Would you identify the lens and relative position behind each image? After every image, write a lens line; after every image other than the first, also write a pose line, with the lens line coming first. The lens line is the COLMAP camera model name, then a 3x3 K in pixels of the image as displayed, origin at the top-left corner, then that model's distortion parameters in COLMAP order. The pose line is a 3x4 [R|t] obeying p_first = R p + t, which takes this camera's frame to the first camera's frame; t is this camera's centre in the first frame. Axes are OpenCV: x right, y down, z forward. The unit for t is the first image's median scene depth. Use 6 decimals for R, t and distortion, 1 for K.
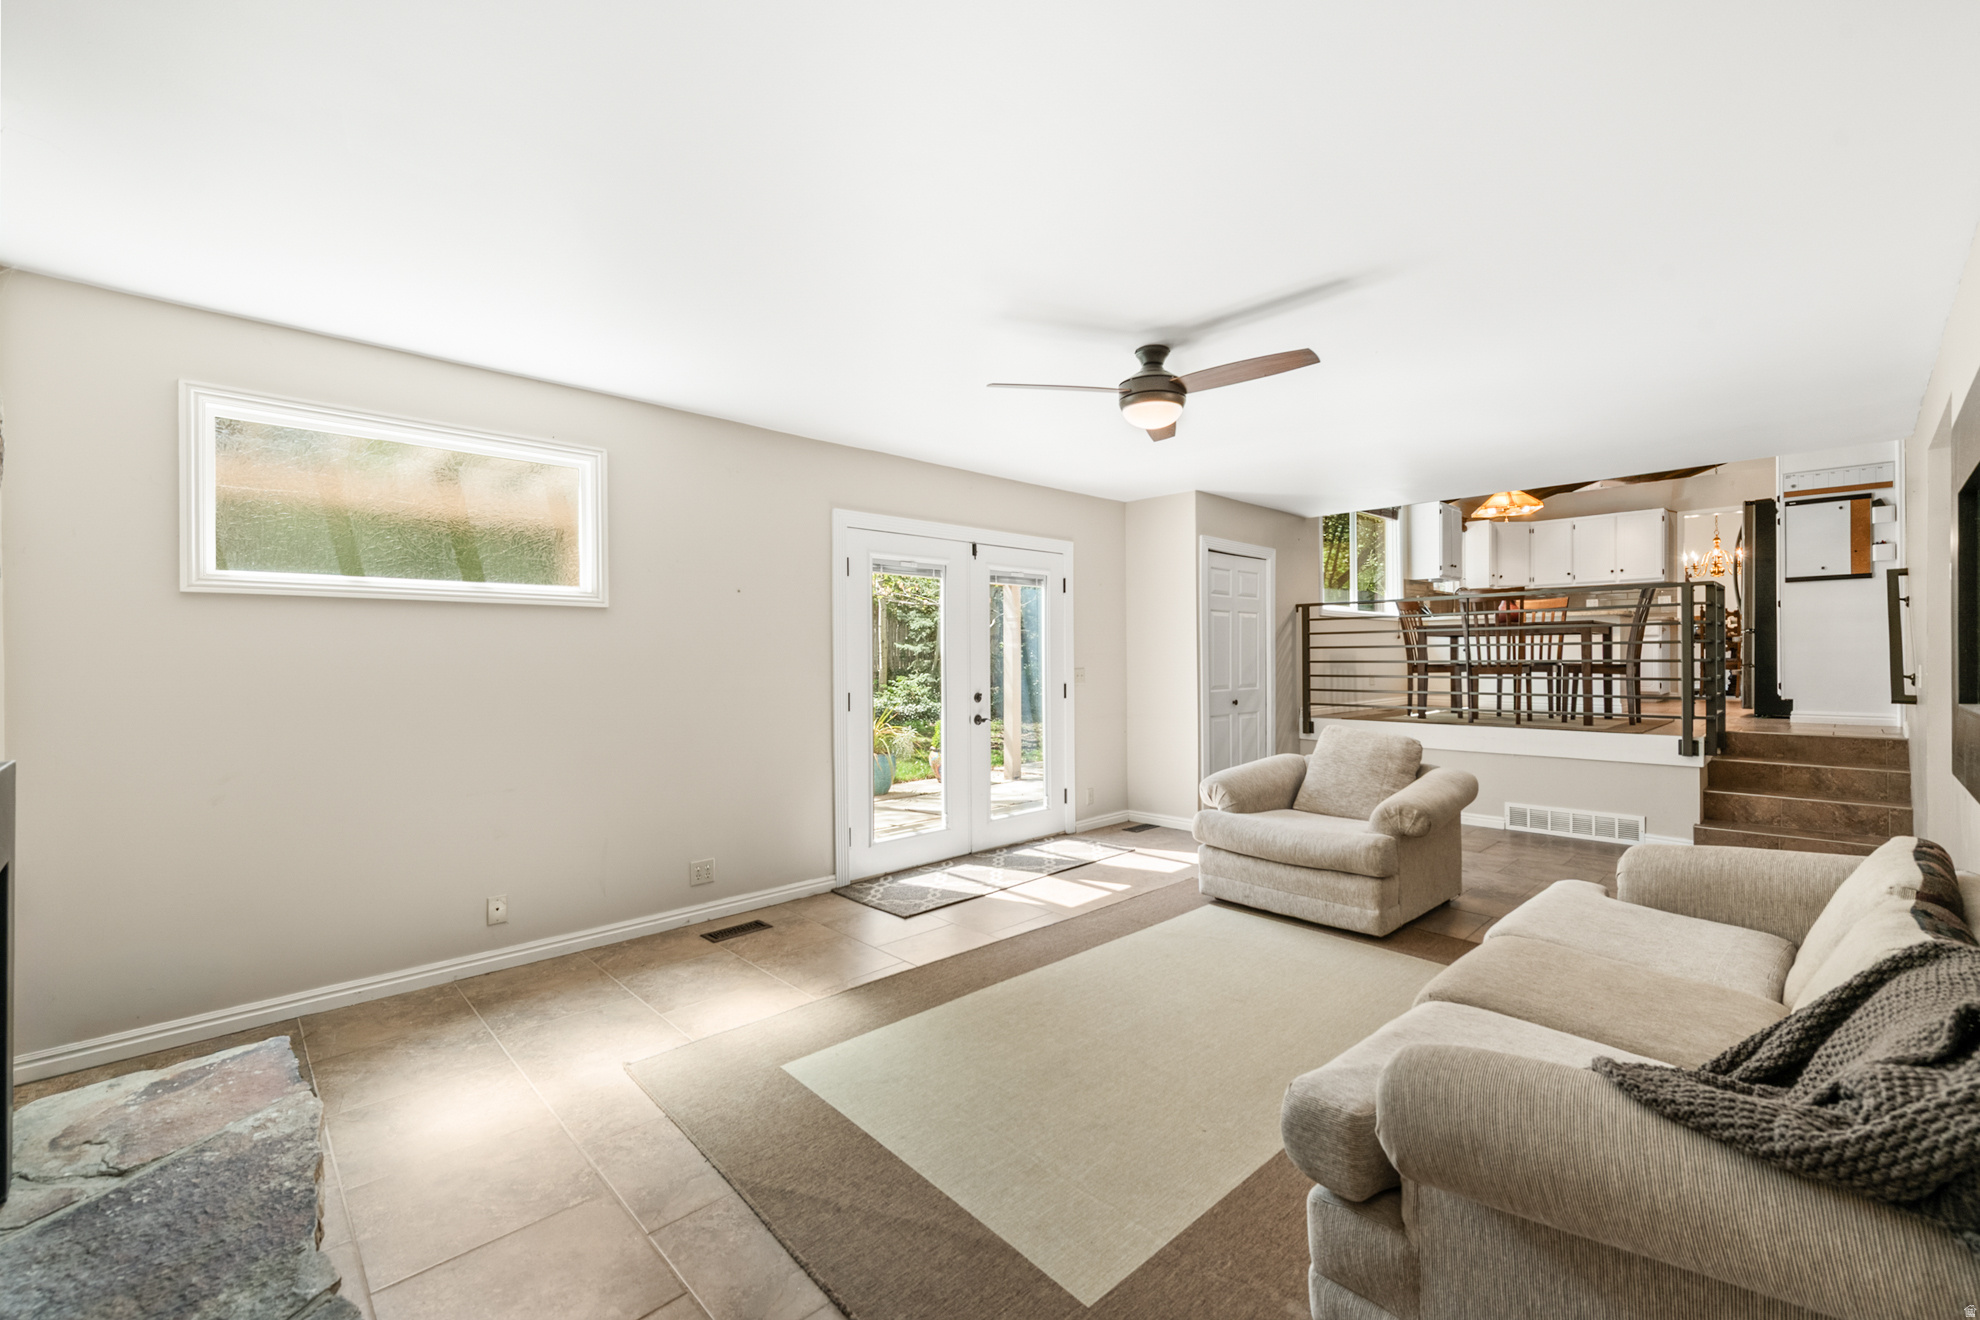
lens RADIAL K [[804.7, 0, 1001.0], [0, 804.7, 638.2], [0, 0, 1]] dist [-0.001172, -0.000167]
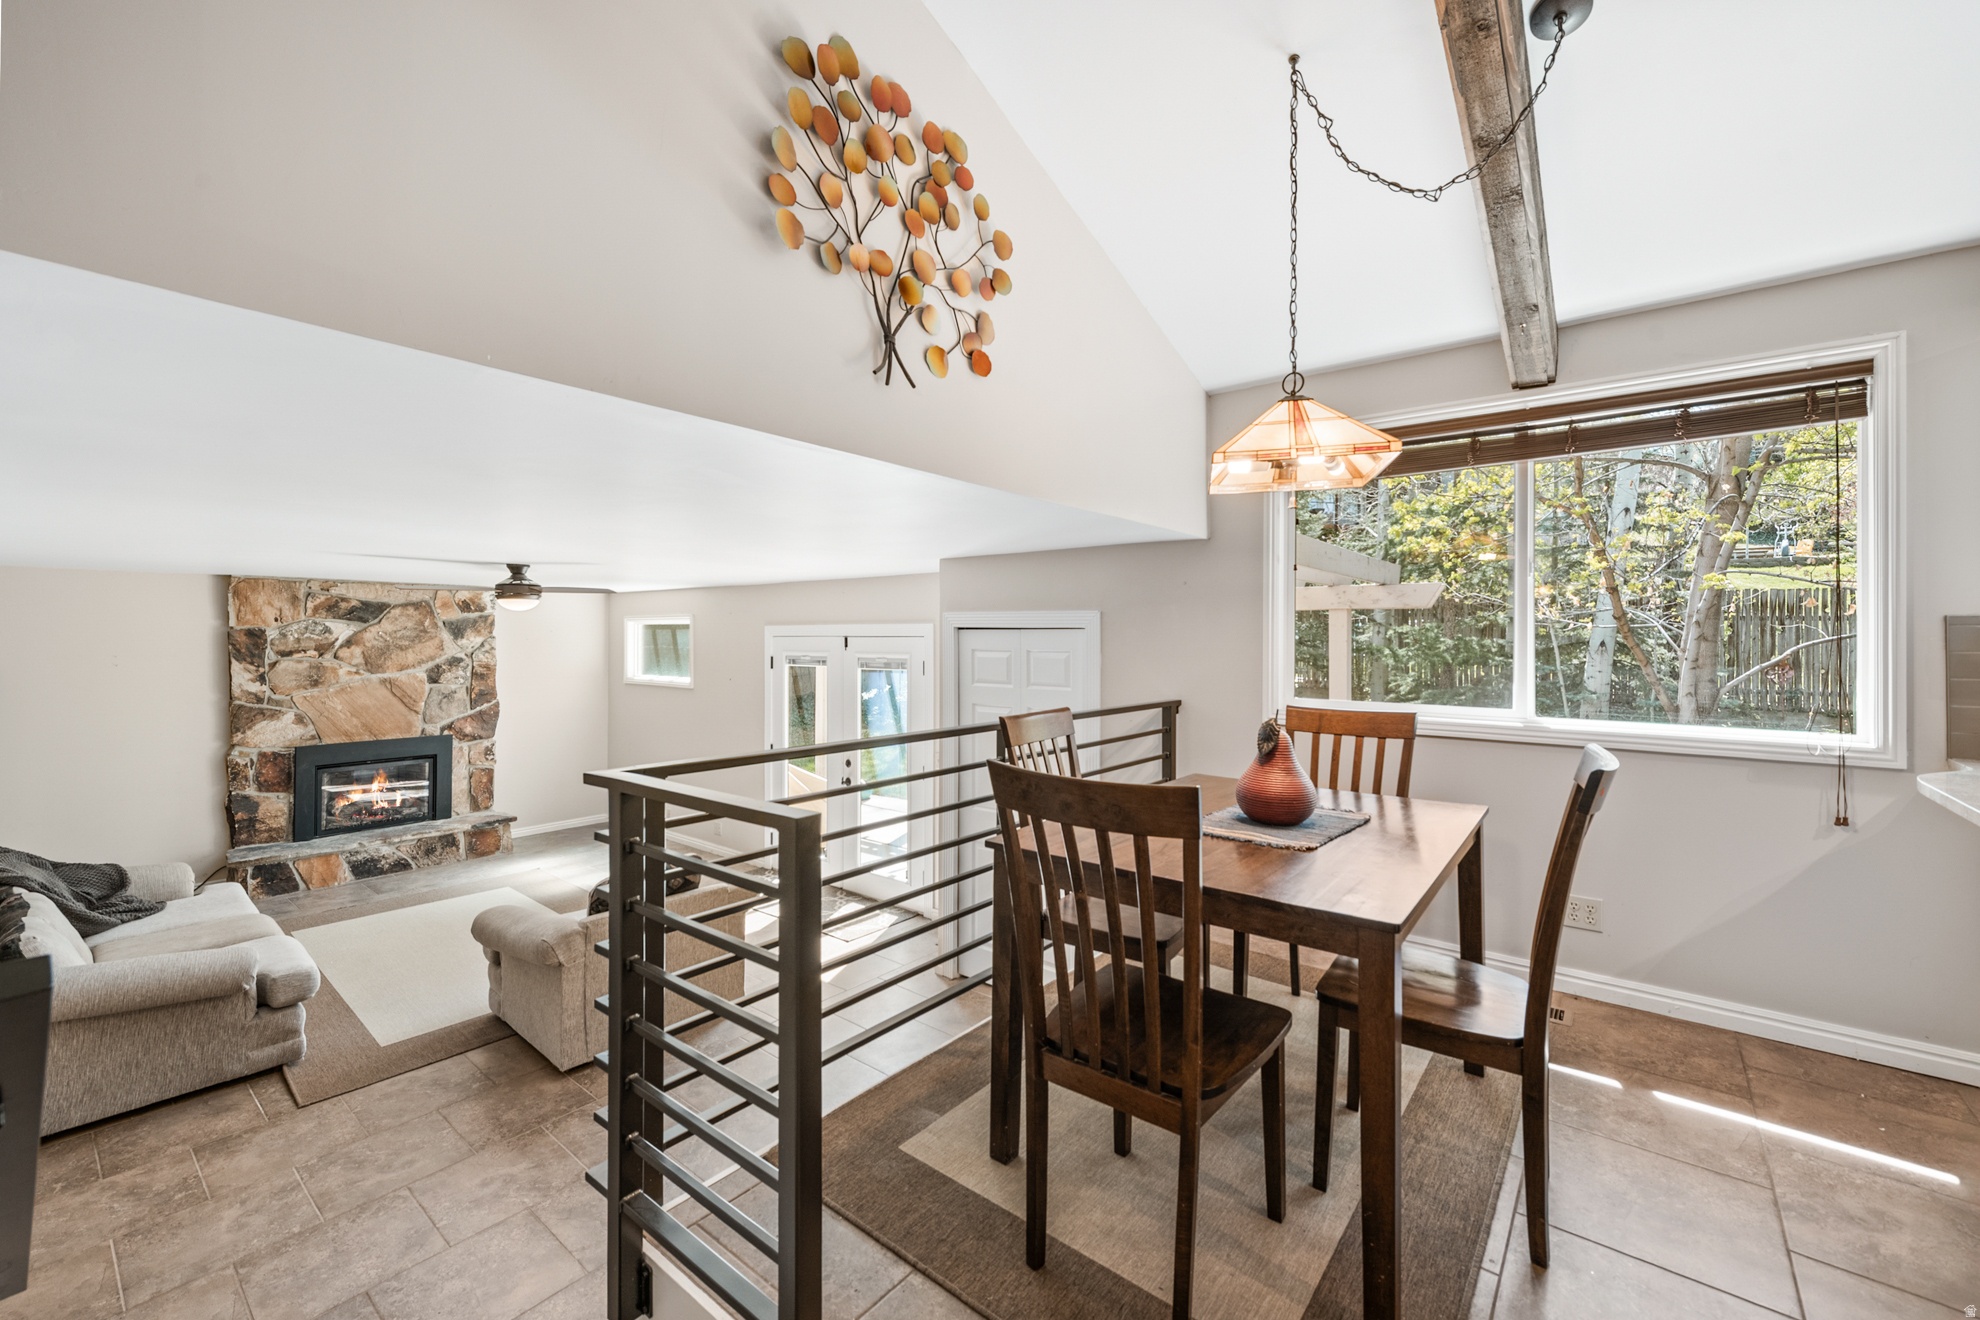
lens RADIAL K [[804.7, 0, 1001.0], [0, 804.7, 638.2], [0, 0, 1]] dist [-0.001172, -0.000167]
pose [[0.137530, 0.005787, -0.990481, 1.201745], [0.017356, 0.999815, 0.008252, -0.121568], [0.990346, -0.018325, 0.137404, 1.061830]]
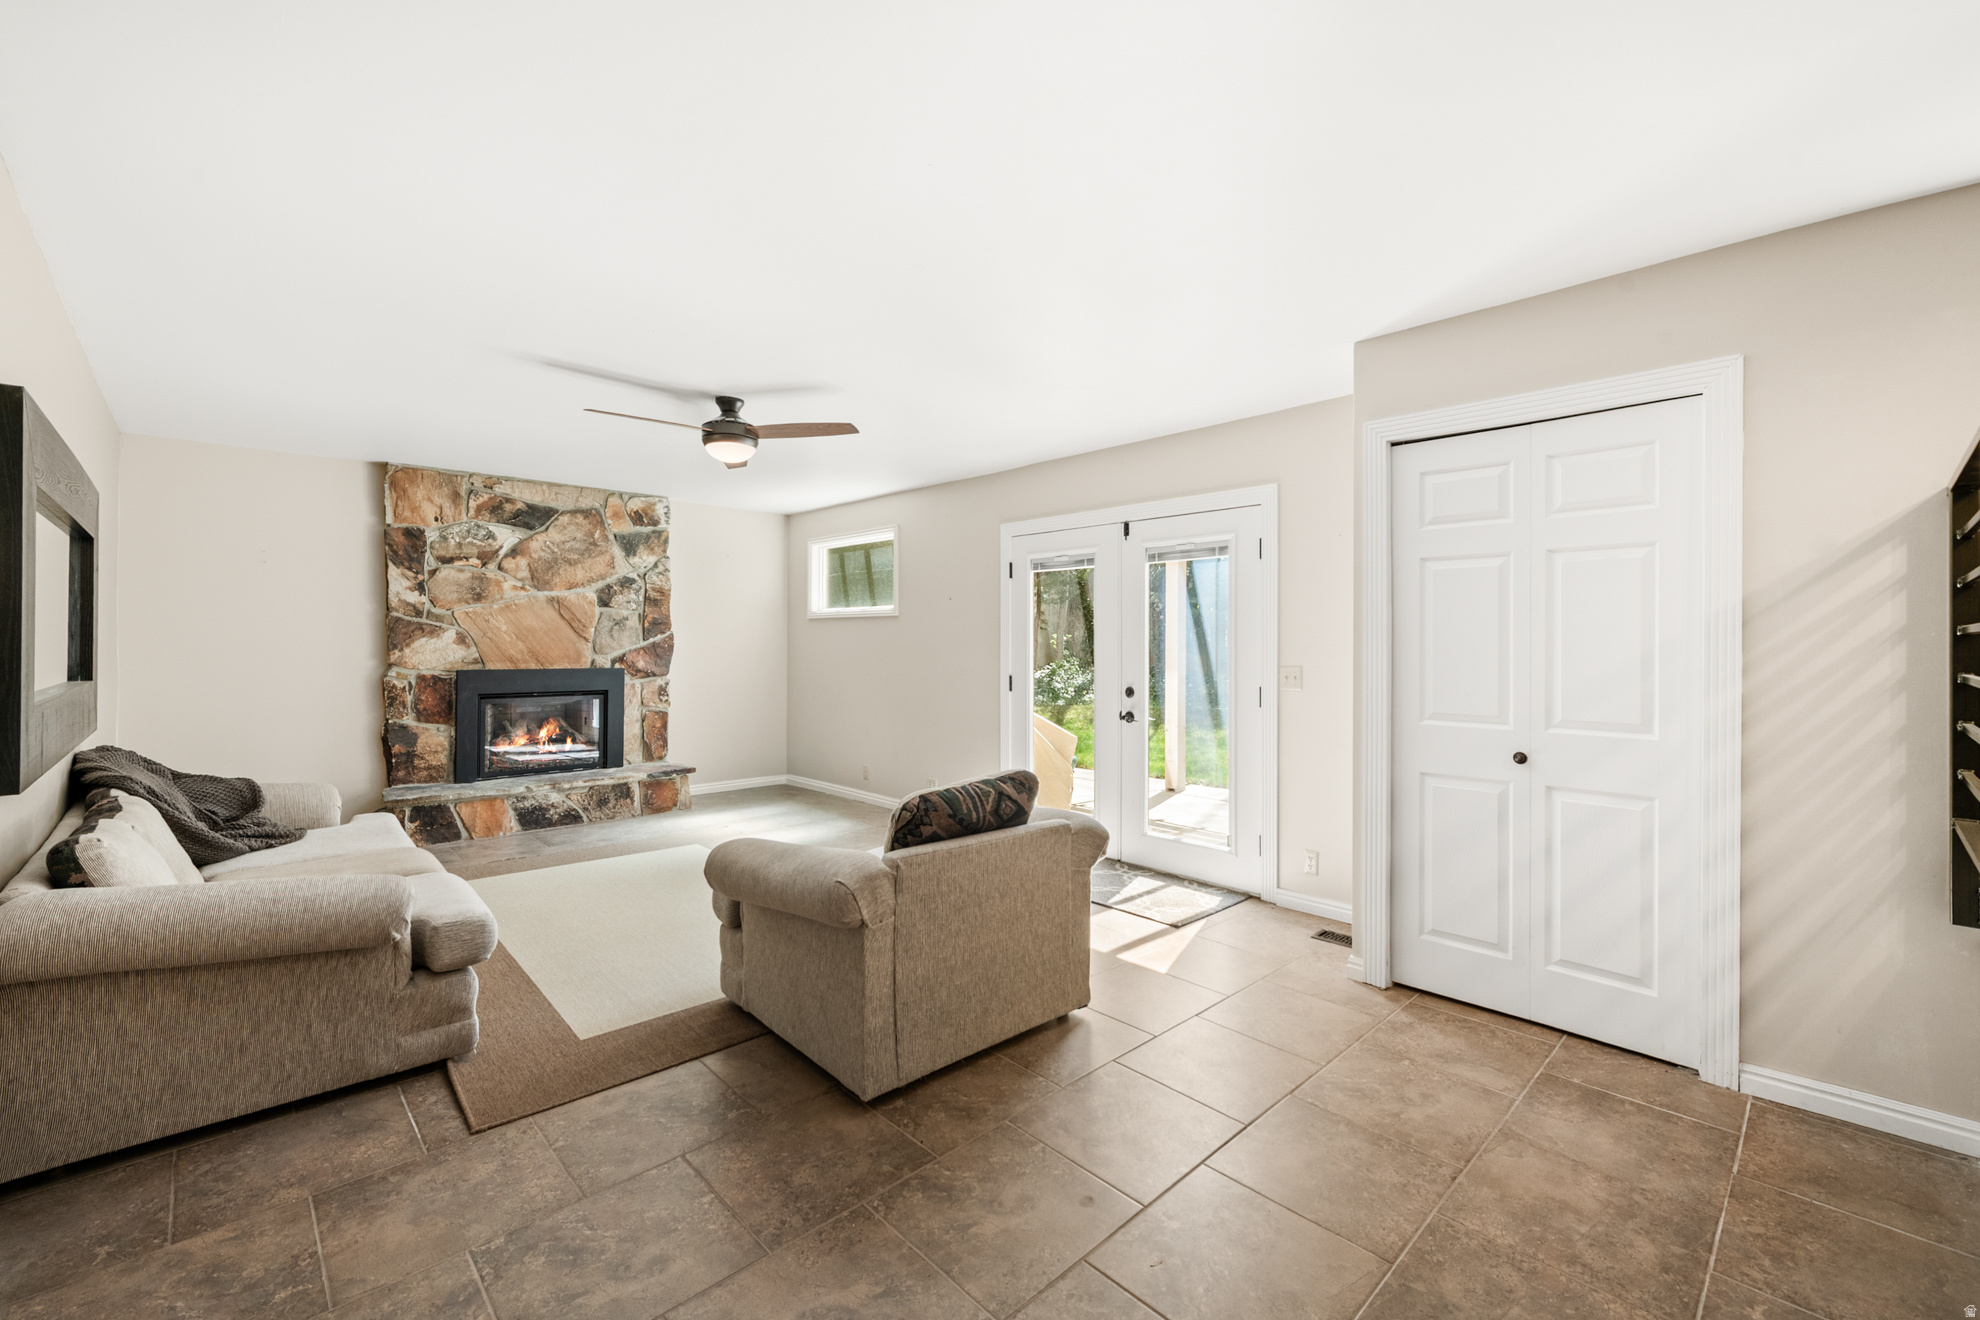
lens RADIAL K [[817.8, 0, 996.0], [0, 817.8, 647.3], [0, 0, 1]] dist [0.000995, -0.000440]
pose [[0.006010, 0.005872, -0.999965, 0.886530], [0.018005, 0.999820, 0.005979, 0.014863], [0.999820, -0.018040, 0.005904, 0.842492]]
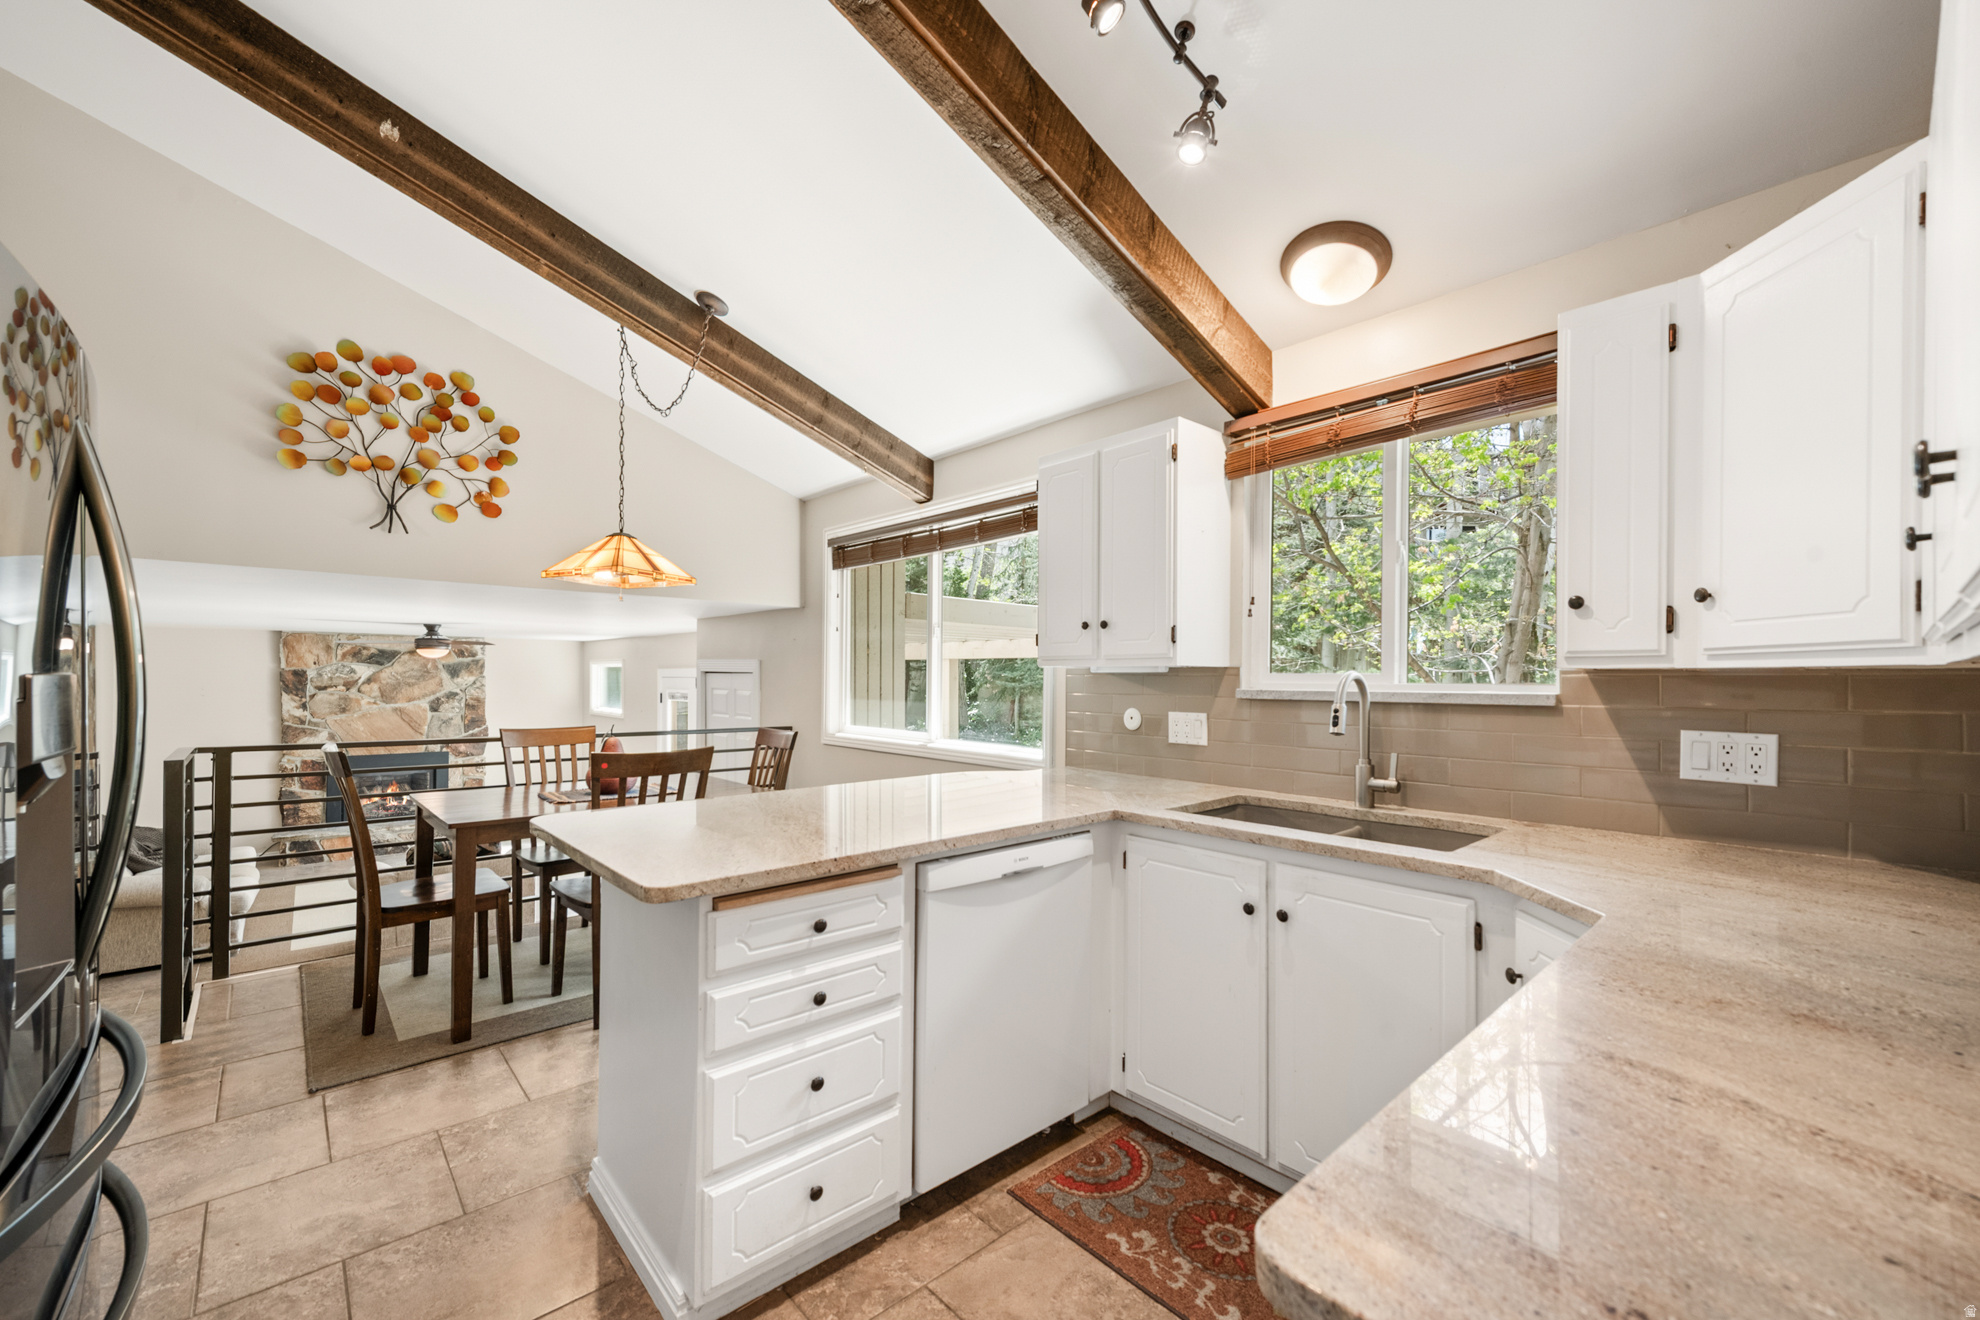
lens RADIAL K [[801.3, 0, 1013.5], [0, 801.3, 679.8], [0, 0, 1]] dist [0.000062, 0.000011]
pose [[-0.013881, 0.007863, -0.999873, 1.484357], [0.013943, 0.999873, 0.007669, -0.117016], [0.999806, -0.013835, -0.013988, 1.619361]]
